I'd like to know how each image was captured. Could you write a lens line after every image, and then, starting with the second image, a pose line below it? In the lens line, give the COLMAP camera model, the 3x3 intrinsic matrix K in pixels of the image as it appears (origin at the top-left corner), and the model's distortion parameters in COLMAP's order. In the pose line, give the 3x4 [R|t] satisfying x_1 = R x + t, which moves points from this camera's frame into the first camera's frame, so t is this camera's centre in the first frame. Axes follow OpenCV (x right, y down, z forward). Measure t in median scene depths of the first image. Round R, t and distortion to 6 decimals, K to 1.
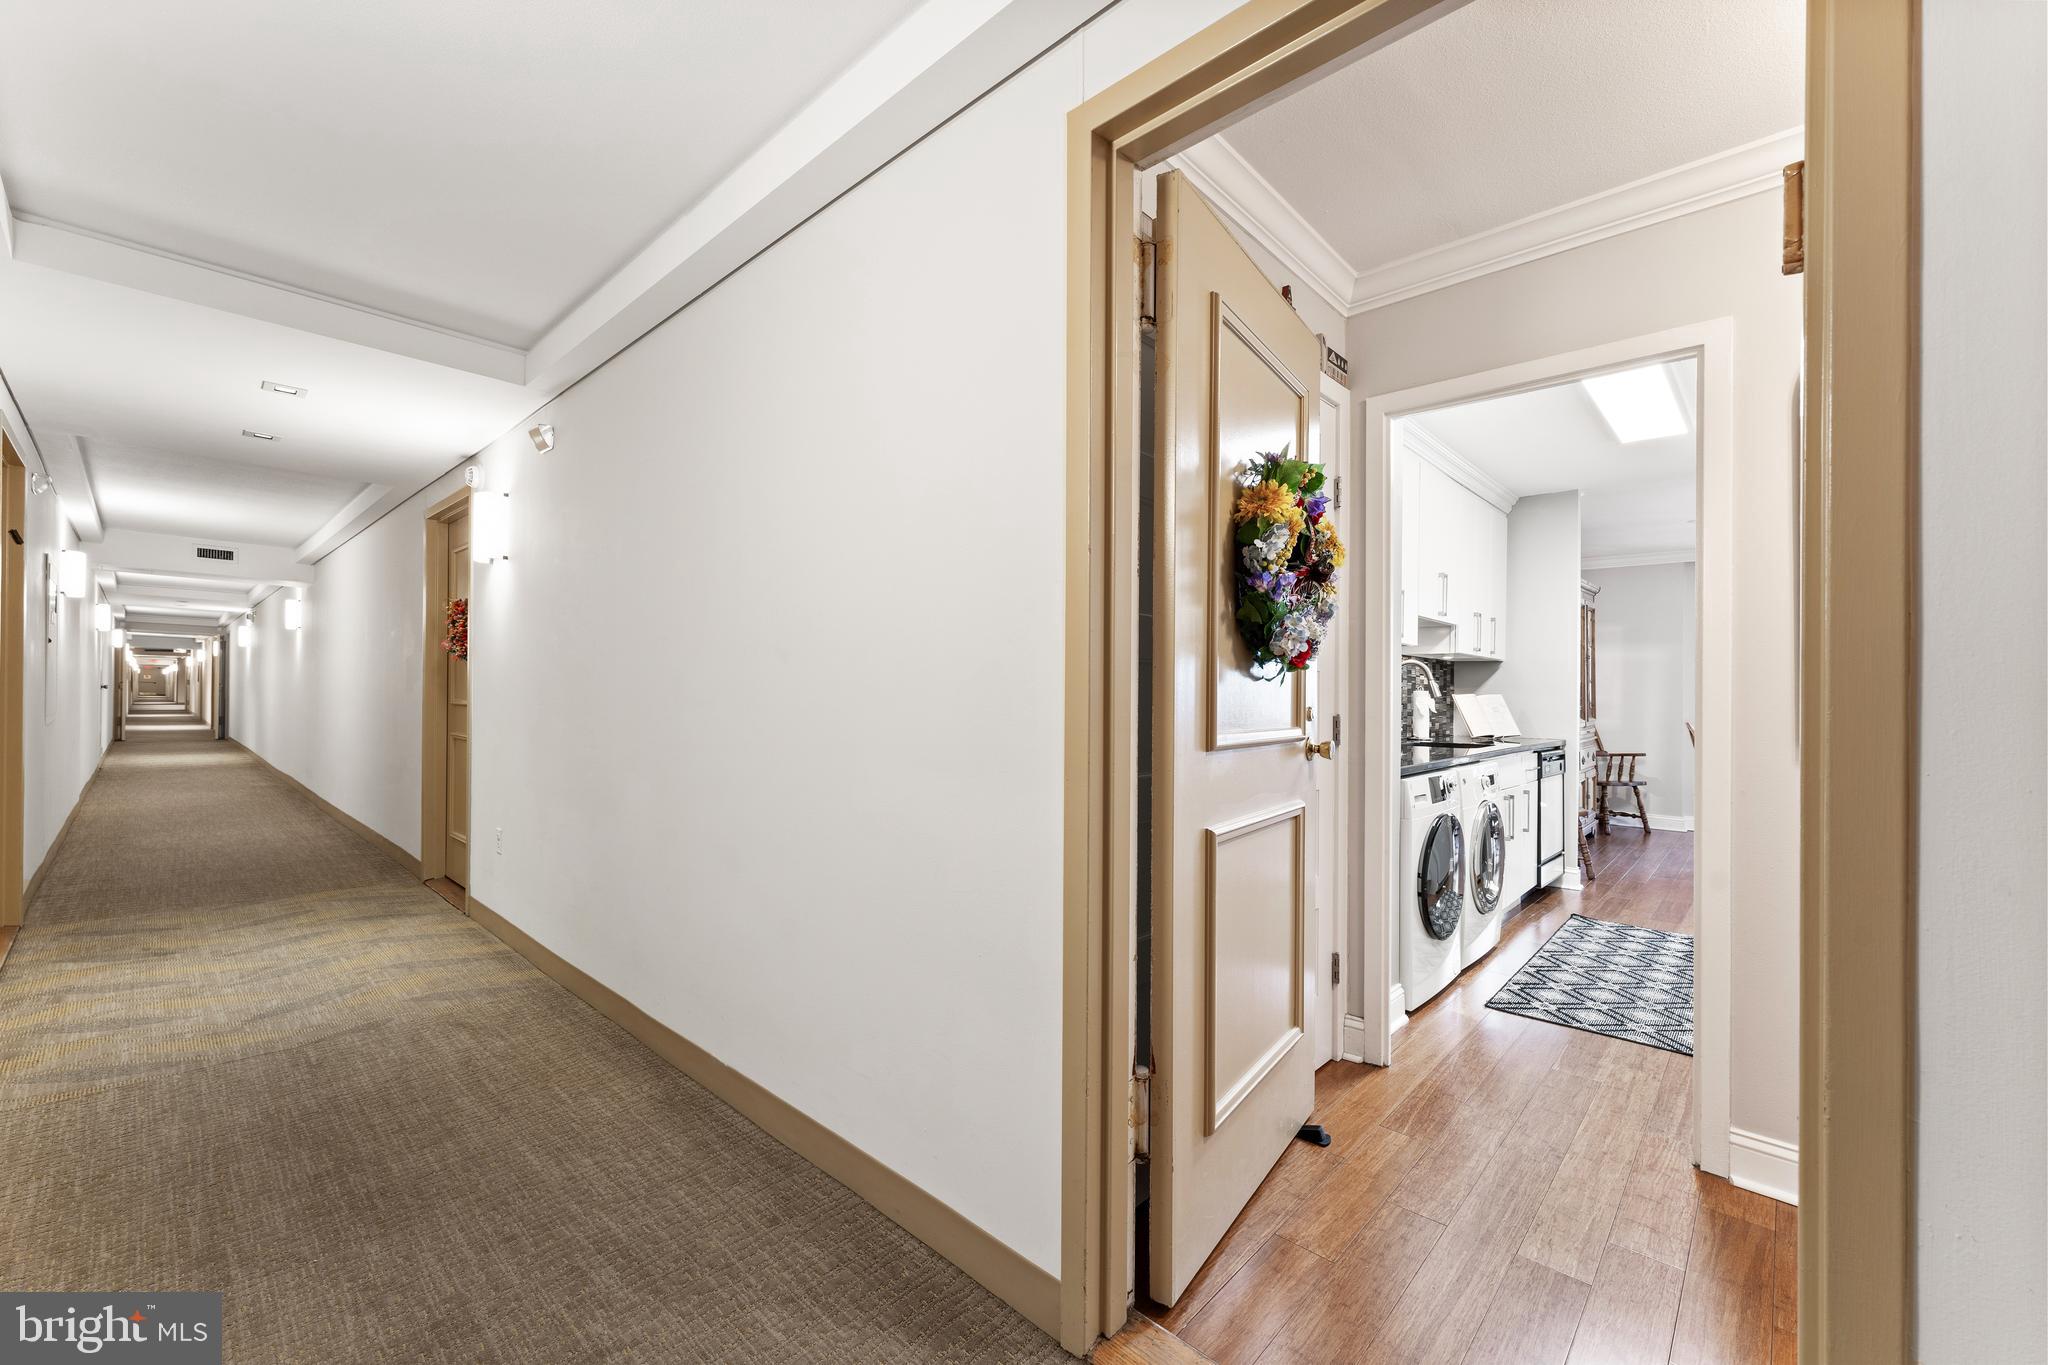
lens RADIAL K [[826.3, 0, 1008.2], [0, 826.3, 683.9], [0, 0, 1]] dist [-0.003449, -0.000829]
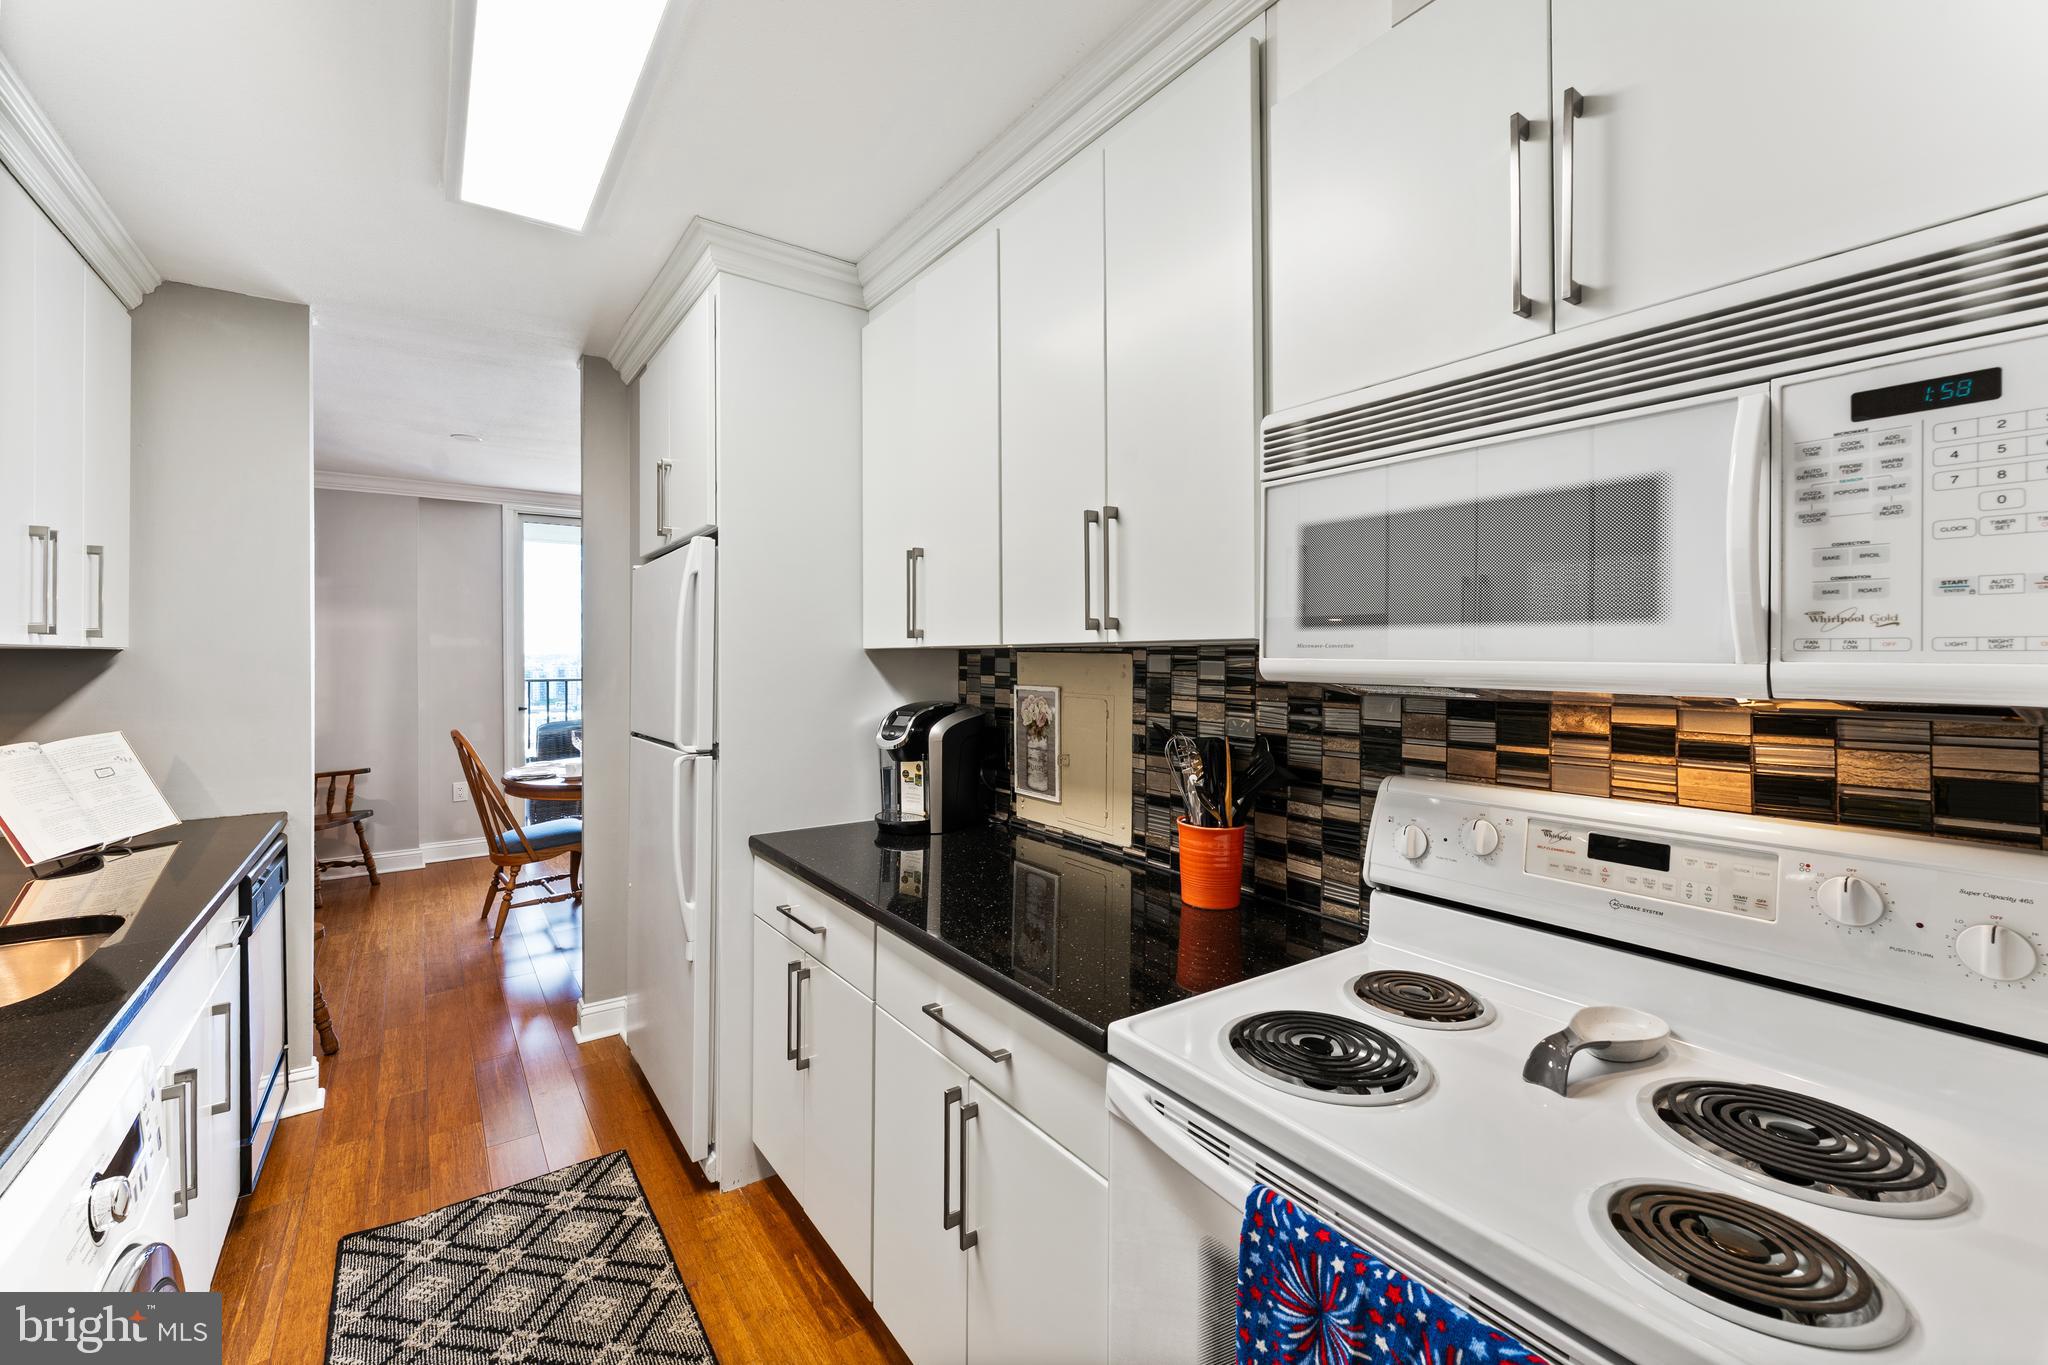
lens RADIAL K [[826.3, 0, 1019.4], [0, 826.3, 652.7], [0, 0, 1]] dist [-0.003449, -0.000829]
pose [[0.179004, -0.014392, 0.983743, 0.270279], [-0.006660, 0.999852, 0.015840, -0.036858], [-0.983826, -0.009387, 0.178881, 0.477474]]
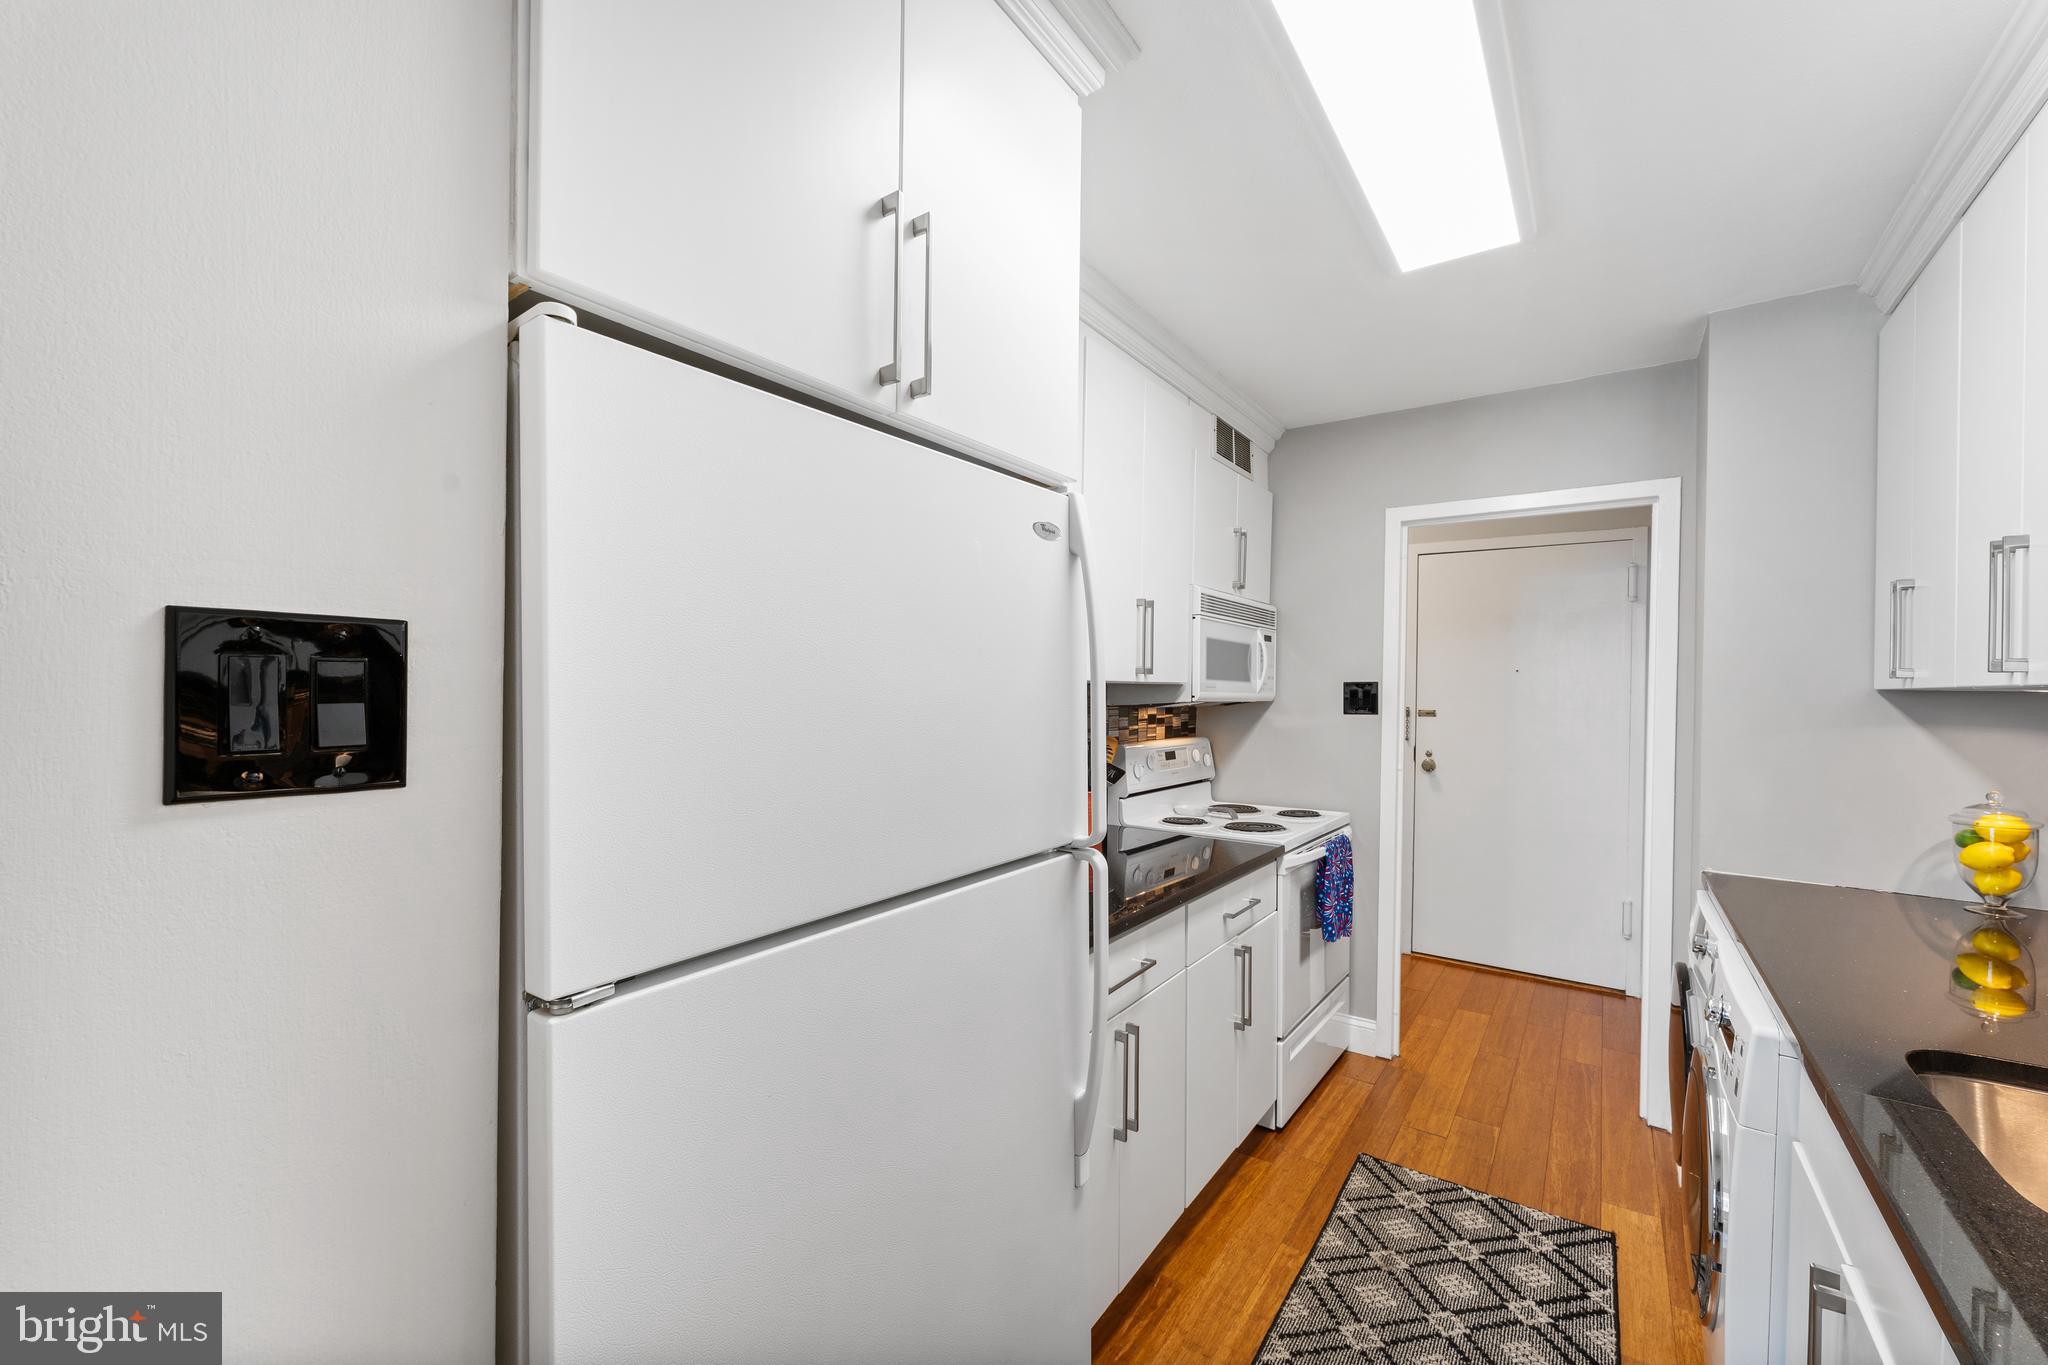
lens RADIAL K [[826.3, 0, 1015.9], [0, 826.3, 700.6], [0, 0, 1]] dist [-0.003449, -0.000829]
pose [[-0.989941, -0.030852, -0.138074, 0.698728], [-0.031460, 0.999503, 0.002216, -0.023613], [0.137937, 0.006538, -0.990419, 0.952684]]
